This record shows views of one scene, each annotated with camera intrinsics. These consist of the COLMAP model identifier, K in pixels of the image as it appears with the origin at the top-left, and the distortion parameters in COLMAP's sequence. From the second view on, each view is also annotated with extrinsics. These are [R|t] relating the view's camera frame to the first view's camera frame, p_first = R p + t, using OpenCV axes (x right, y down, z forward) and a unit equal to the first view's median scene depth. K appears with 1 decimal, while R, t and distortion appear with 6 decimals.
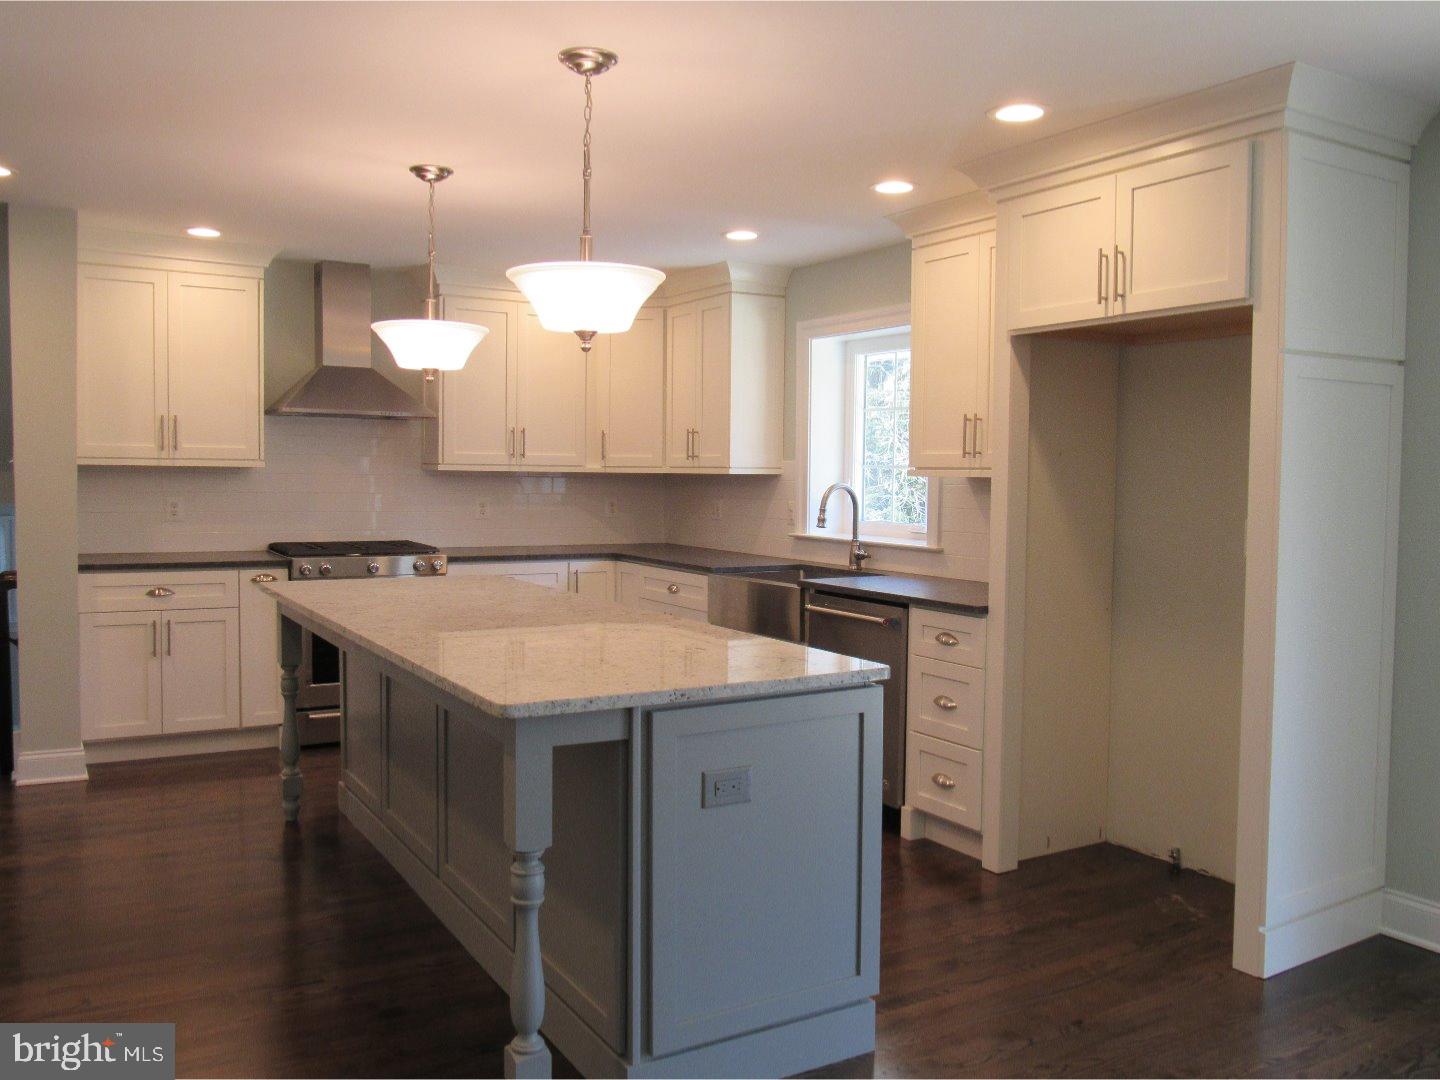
lens RADIAL K [[1183.9, 0, 724.1], [0, 1183.9, 502.4], [0, 0, 1]] dist [-0.059718, 0.017353]
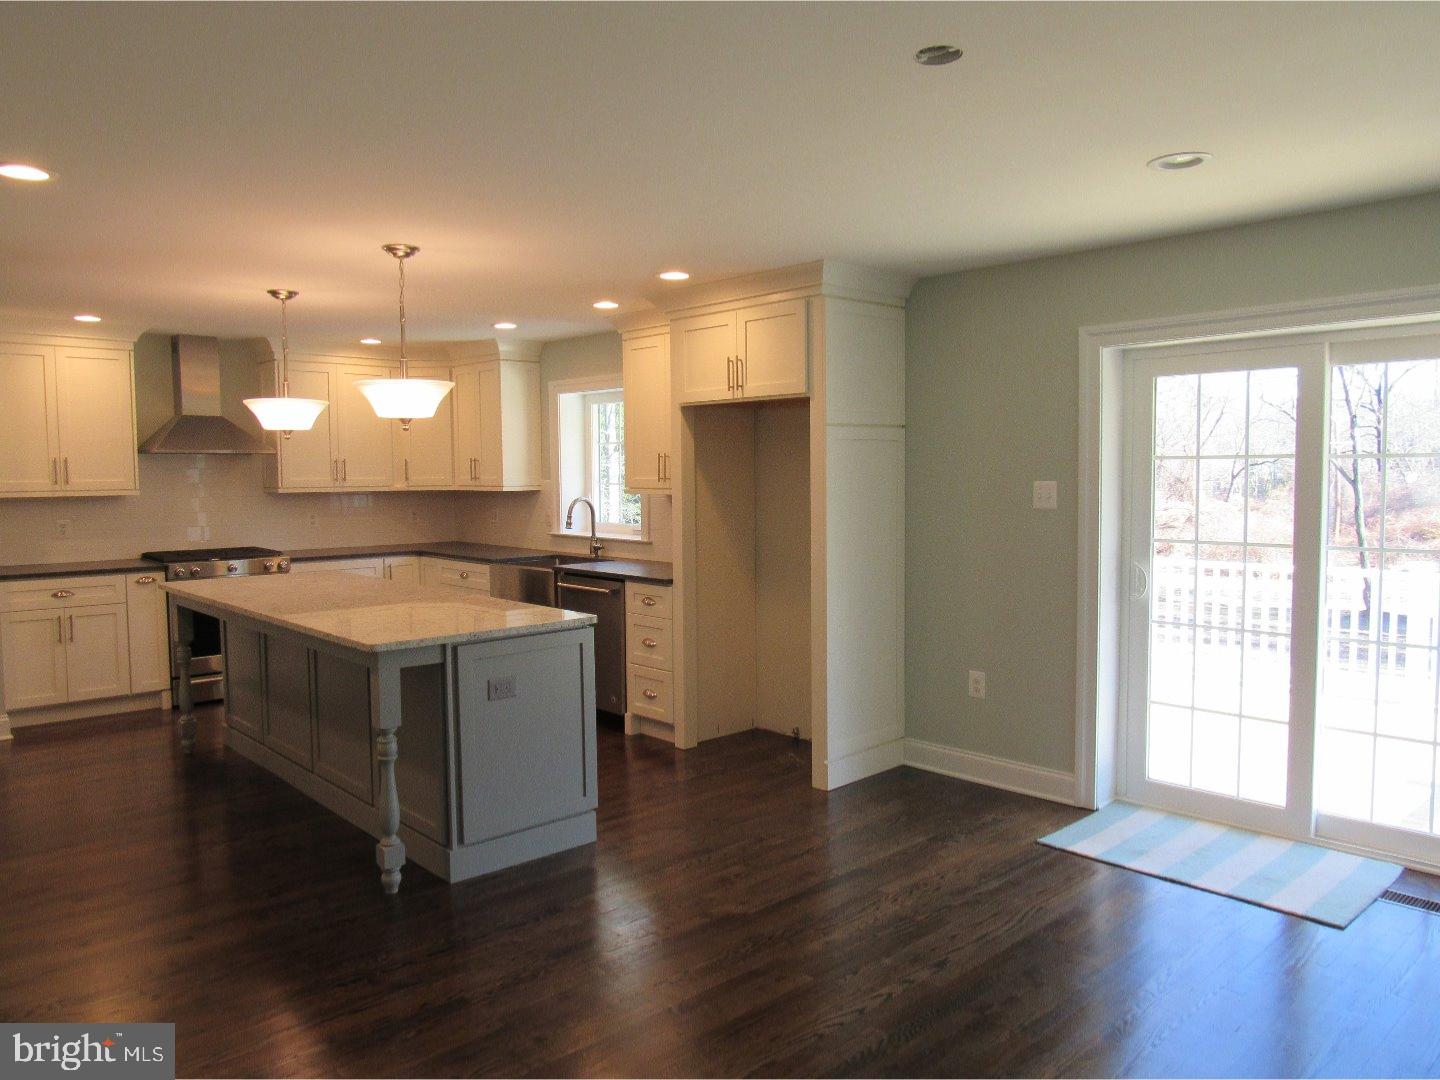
lens RADIAL K [[1040.5, 0, 711.7], [0, 1040.5, 543.3], [0, 0, 1]] dist [-0.012352, -0.012709]
pose [[0.980602, -0.032945, 0.193222, 0.009123], [0.023644, 0.998457, 0.050247, -0.024429], [-0.194580, -0.044704, 0.979868, -0.321332]]
